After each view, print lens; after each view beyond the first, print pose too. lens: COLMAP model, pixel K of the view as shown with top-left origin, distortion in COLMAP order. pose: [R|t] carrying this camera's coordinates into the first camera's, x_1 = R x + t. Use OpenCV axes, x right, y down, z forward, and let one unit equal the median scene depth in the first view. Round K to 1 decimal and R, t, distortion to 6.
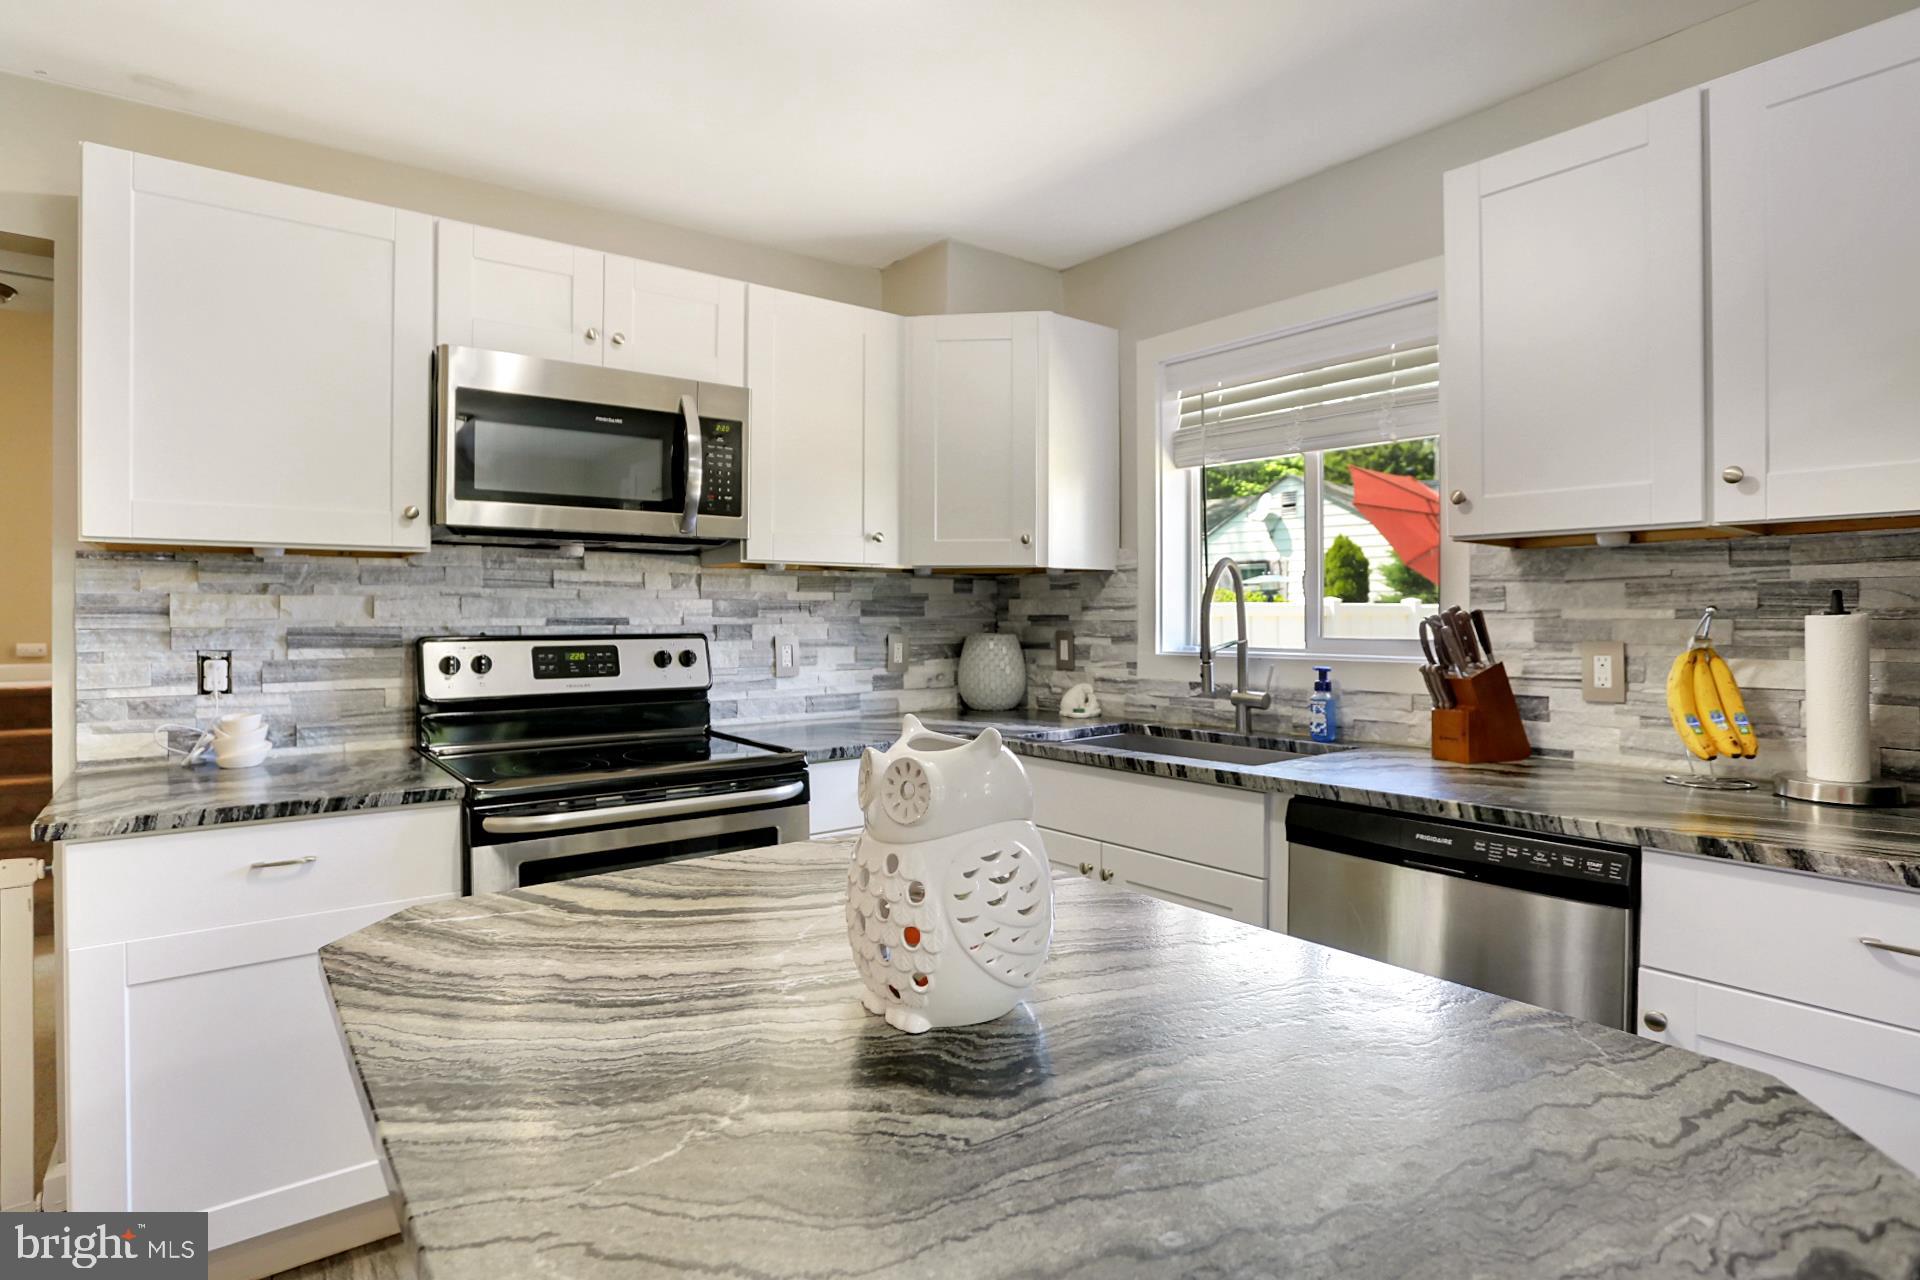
lens RADIAL K [[963.1, 0, 972.8], [0, 963.1, 641.4], [0, 0, 1]] dist [-0.072246, 0.025379]
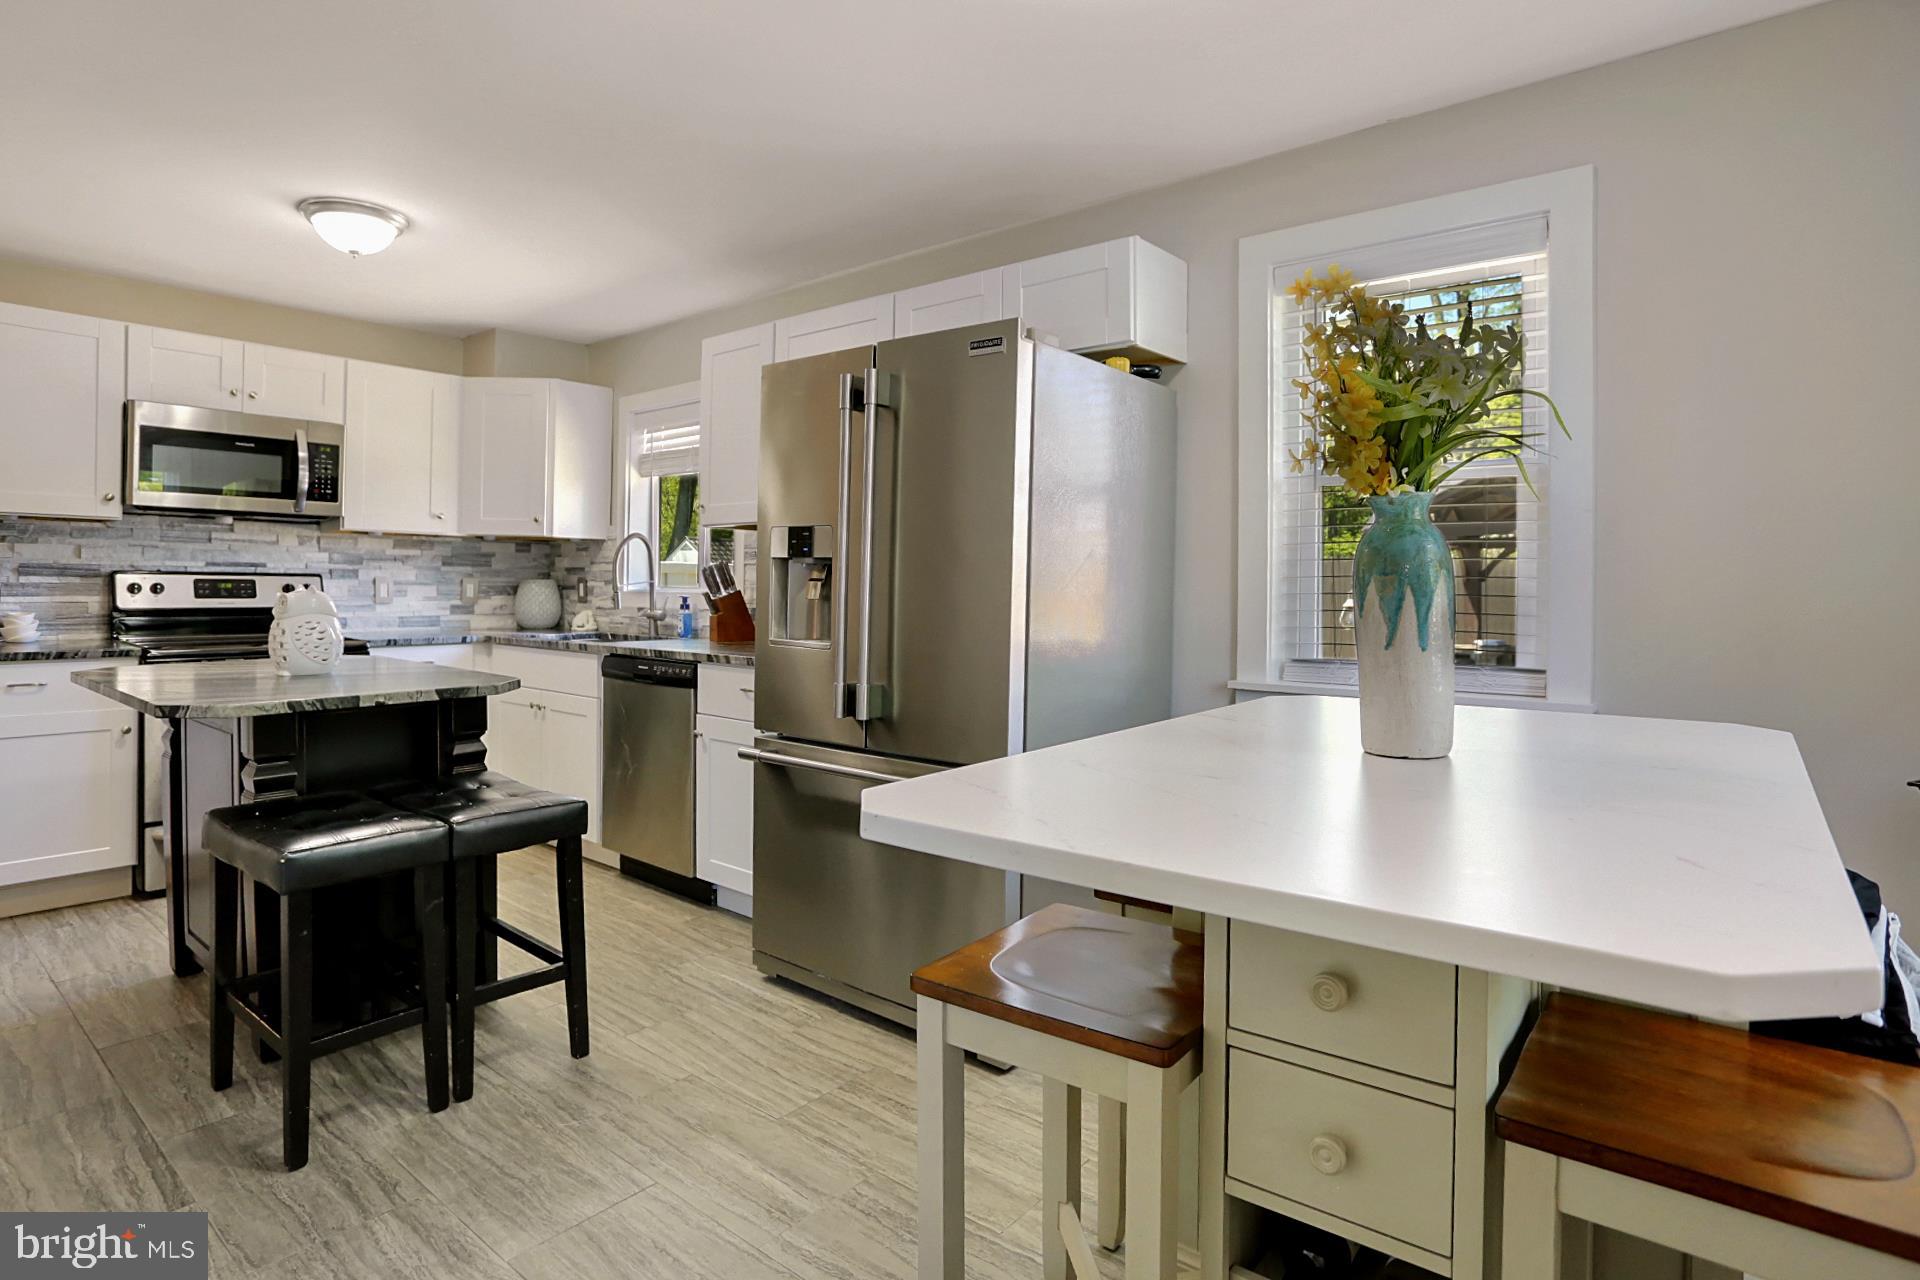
lens RADIAL K [[963.1, 0, 976.5], [0, 963.1, 600.8], [0, 0, 1]] dist [-0.072246, 0.025379]
pose [[0.974235, 0.010083, 0.225311, 0.498354], [-0.007812, 0.999909, -0.010970, 0.051869], [-0.225401, 0.008928, 0.974225, -0.869733]]
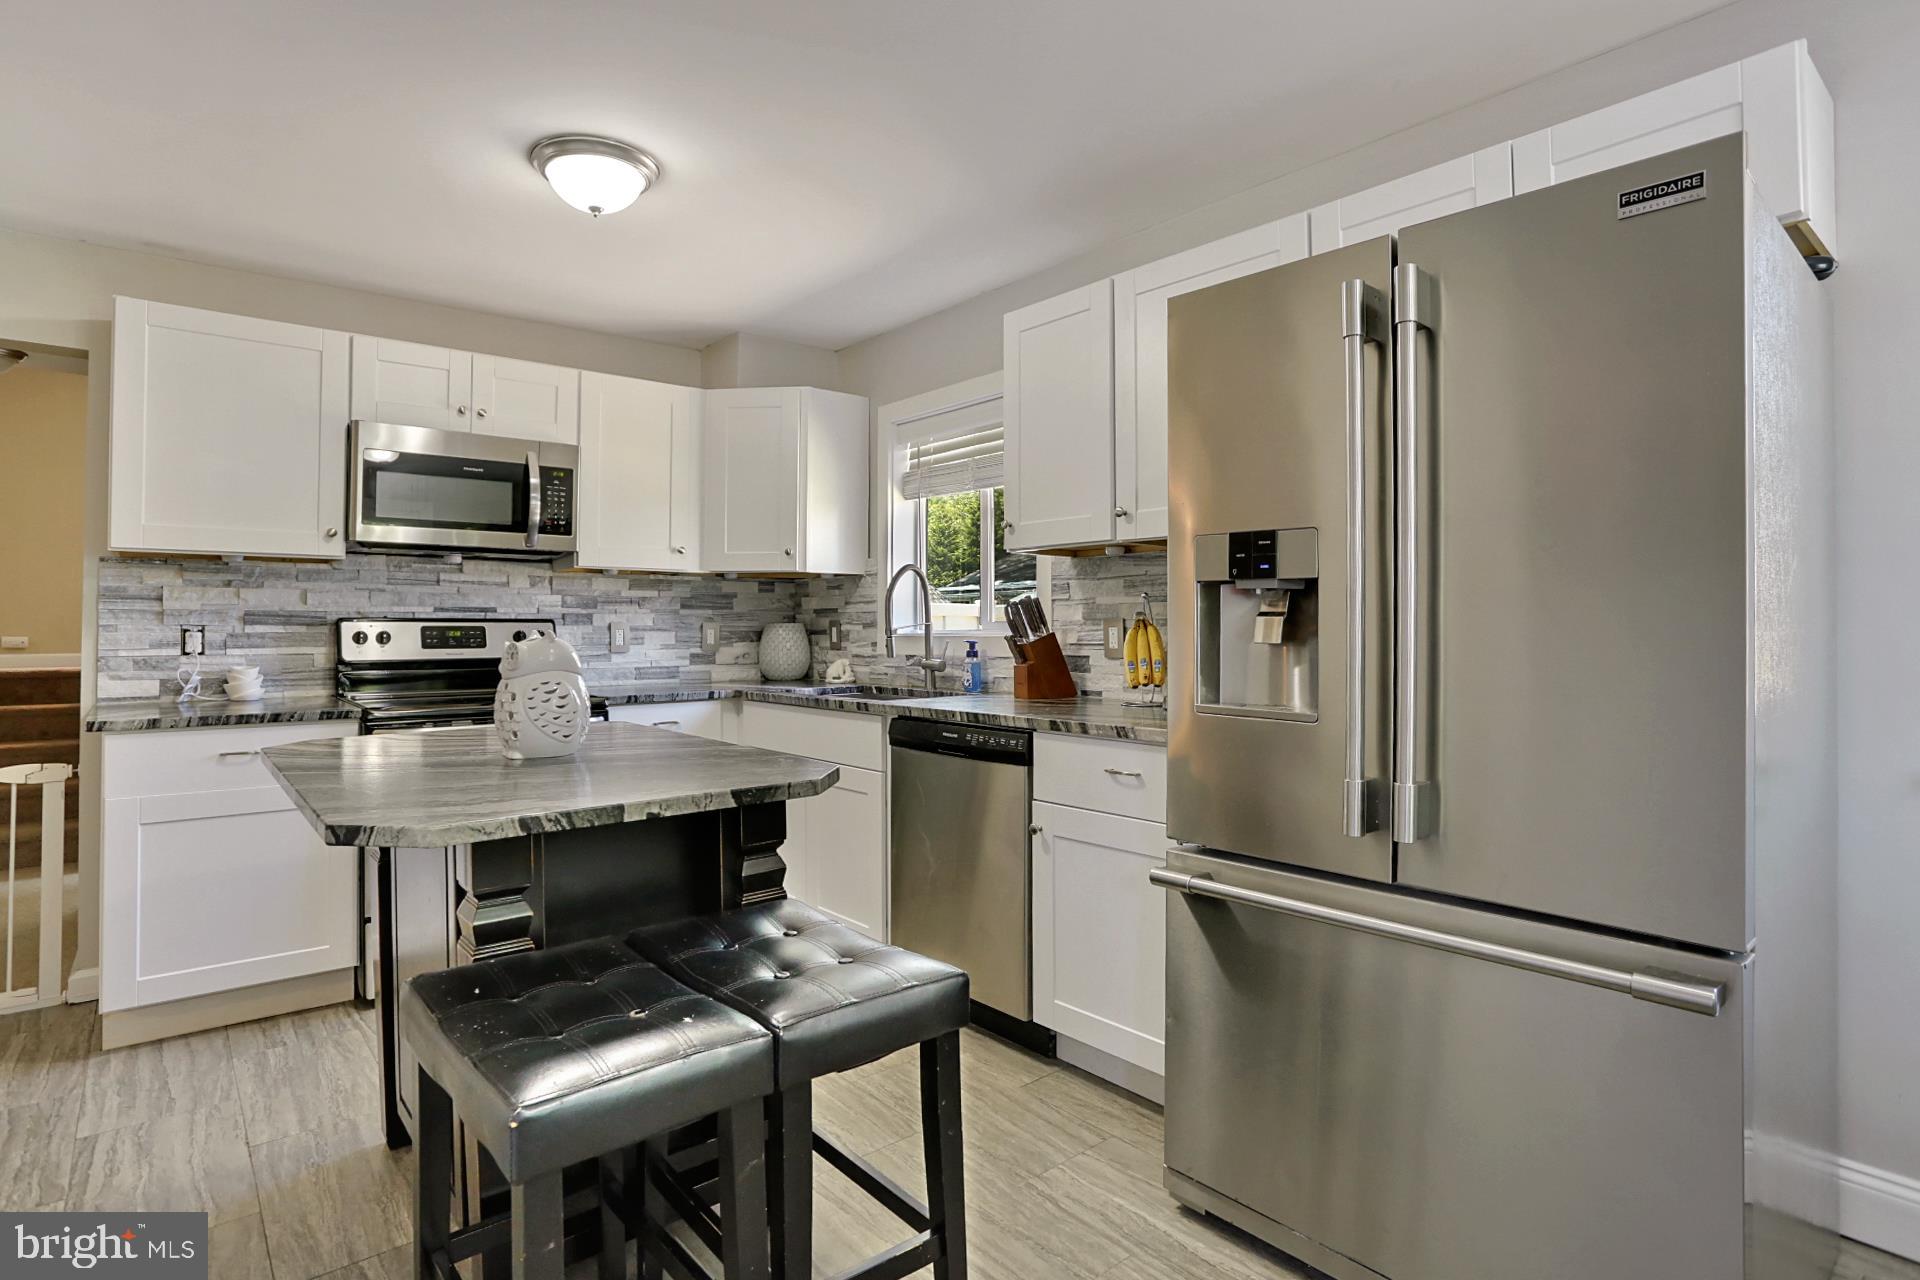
lens RADIAL K [[963.1, 0, 977.1], [0, 963.1, 626.4], [0, 0, 1]] dist [-0.072246, 0.025379]
pose [[0.999131, 0.000914, 0.041673, 0.316723], [0.000243, 0.999615, -0.027761, 0.046414], [-0.041683, 0.027747, 0.998746, -0.452422]]
